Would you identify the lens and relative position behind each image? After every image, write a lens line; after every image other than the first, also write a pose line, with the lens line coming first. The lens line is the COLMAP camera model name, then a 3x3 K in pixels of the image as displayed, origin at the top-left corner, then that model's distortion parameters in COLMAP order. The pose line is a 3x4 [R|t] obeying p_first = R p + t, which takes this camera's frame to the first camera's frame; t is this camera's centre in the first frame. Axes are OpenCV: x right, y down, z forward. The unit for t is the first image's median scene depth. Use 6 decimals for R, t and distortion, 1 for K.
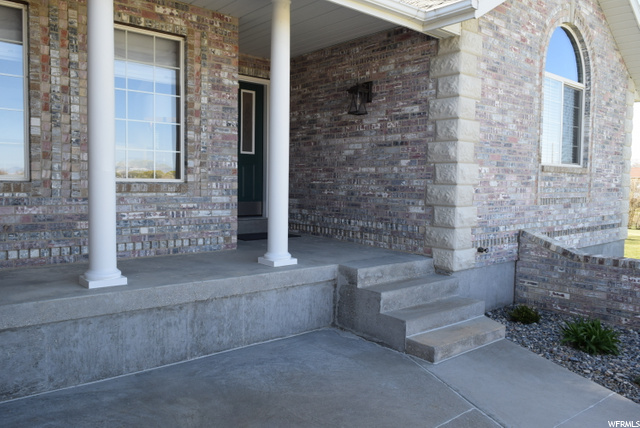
lens RADIAL K [[492.9, 0, 316.7], [0, 492.9, 211.0], [0, 0, 1]] dist [-0.023438, 0.012748]
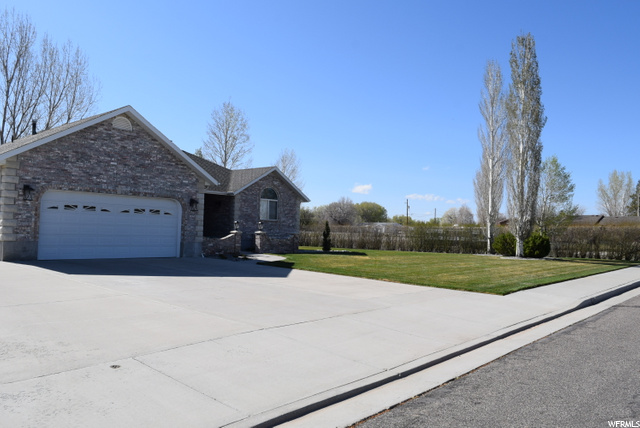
lens RADIAL K [[492.9, 0, 320.5], [0, 492.9, 213.1], [0, 0, 1]] dist [-0.023438, 0.012748]
pose [[0.988201, 0.014891, 0.152435, 0.400506], [-0.000417, 0.995521, -0.094542, 0.340608], [-0.153160, 0.093363, 0.983781, -4.426143]]
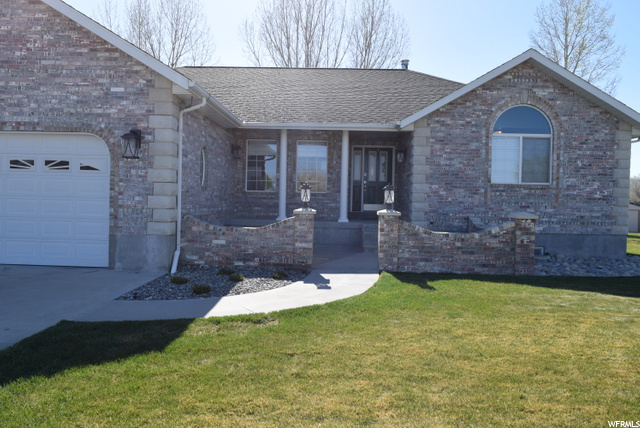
lens RADIAL K [[492.9, 0, 318.4], [0, 492.9, 211.7], [0, 0, 1]] dist [-0.023438, 0.012748]
pose [[0.739448, 0.015039, -0.673045, 1.566608], [-0.051260, 0.998106, -0.034015, 0.142112], [0.671259, 0.059653, 0.738819, -1.057341]]
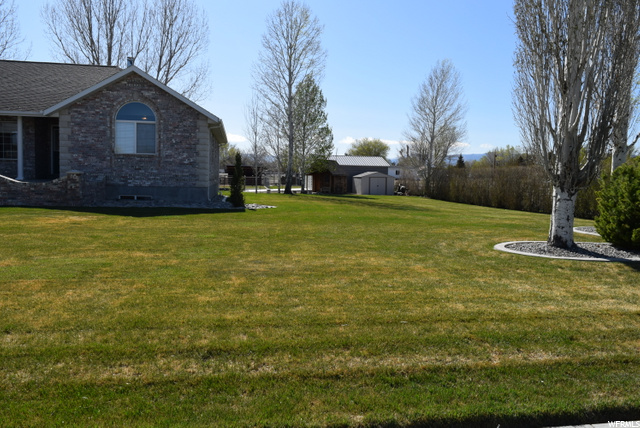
lens RADIAL K [[492.9, 0, 318.9], [0, 492.9, 212.7], [0, 0, 1]] dist [-0.023438, 0.012748]
pose [[0.856092, 0.044847, -0.514874, 3.739670], [-0.043321, 0.998949, 0.014980, 0.196257], [0.515005, 0.009480, 0.857135, -1.052120]]
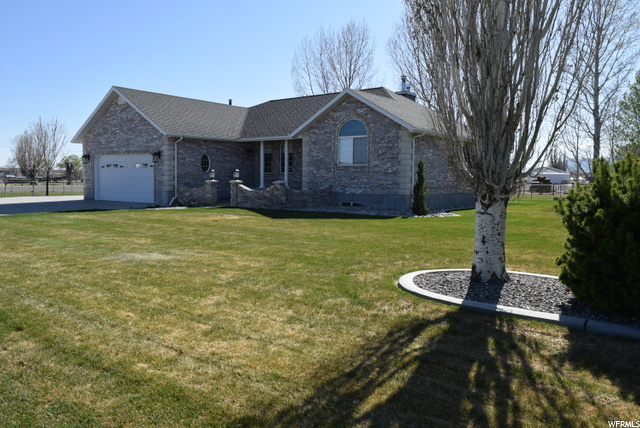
lens RADIAL K [[492.9, 0, 319.3], [0, 492.9, 210.6], [0, 0, 1]] dist [-0.023438, 0.012748]
pose [[0.216704, 0.050493, -0.974931, 4.662658], [-0.062849, 0.997311, 0.037683, 0.114298], [0.974212, 0.053107, 0.219295, 0.215321]]
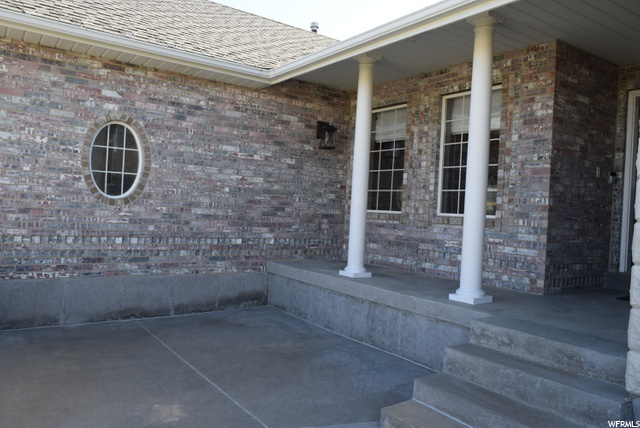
lens RADIAL K [[492.9, 0, 317.7], [0, 492.9, 211.4], [0, 0, 1]] dist [-0.023438, 0.012748]
pose [[-0.084774, -0.018006, -0.996237, 0.834772], [-0.113478, 0.993506, -0.008300, -0.021636], [0.989917, 0.112348, -0.086267, 0.727244]]
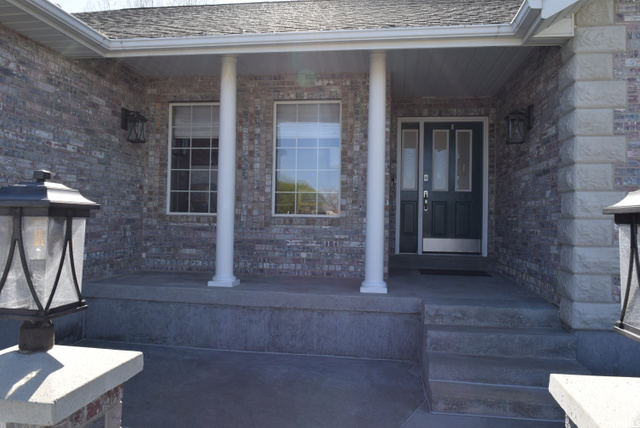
lens RADIAL K [[492.9, 0, 317.4], [0, 492.9, 210.5], [0, 0, 1]] dist [-0.023438, 0.012748]
pose [[0.662294, -0.016059, -0.749072, 0.614532], [-0.052045, 0.996369, -0.067376, 0.008808], [0.747435, 0.083608, 0.659053, 0.167248]]
